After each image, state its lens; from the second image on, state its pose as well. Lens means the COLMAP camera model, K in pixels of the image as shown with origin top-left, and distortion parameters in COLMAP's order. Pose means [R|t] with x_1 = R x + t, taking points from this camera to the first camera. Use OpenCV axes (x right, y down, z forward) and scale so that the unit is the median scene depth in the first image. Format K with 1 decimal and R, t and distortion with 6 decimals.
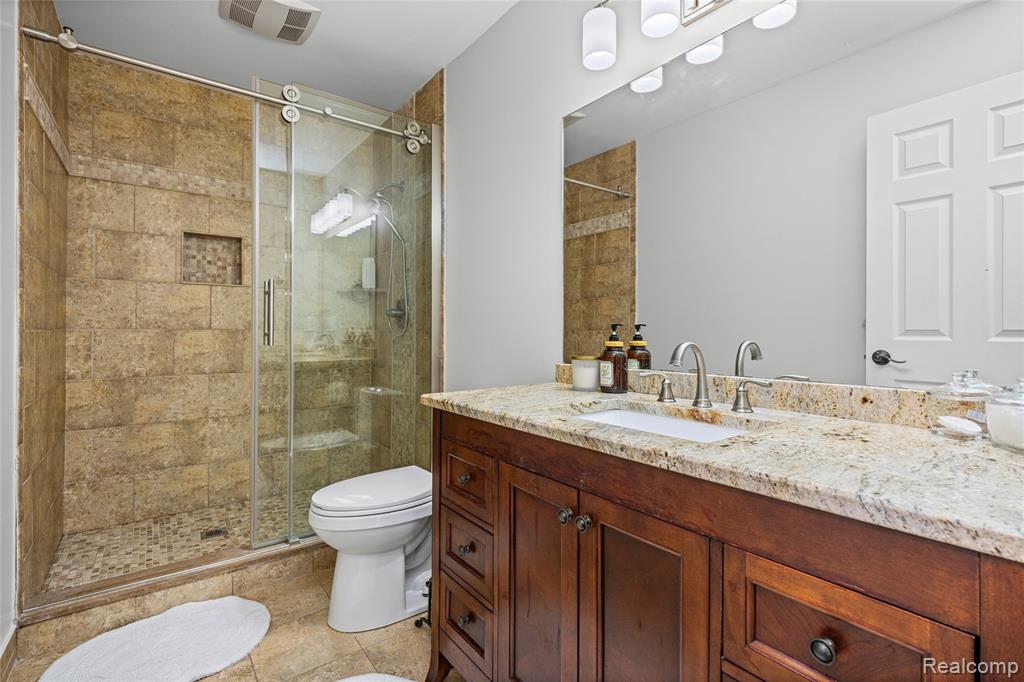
lens RADIAL K [[454.8, 0, 511.0], [0, 454.8, 329.5], [0, 0, 1]] dist [-0.001598, -0.000564]
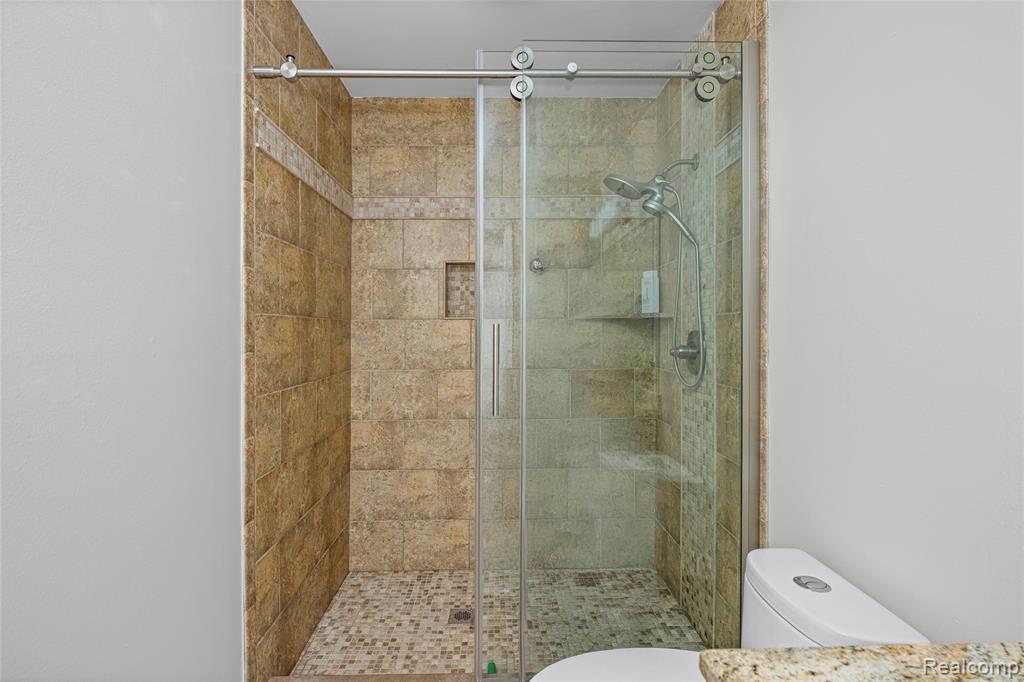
lens RADIAL K [[477.7, 0, 508.4], [0, 477.7, 336.3], [0, 0, 1]] dist [0.003849, 0.000011]
pose [[0.801485, -0.001047, -0.598014, -0.046494], [0.005555, 0.999968, 0.005694, -0.075184], [0.597989, -0.007886, 0.801465, 0.319709]]
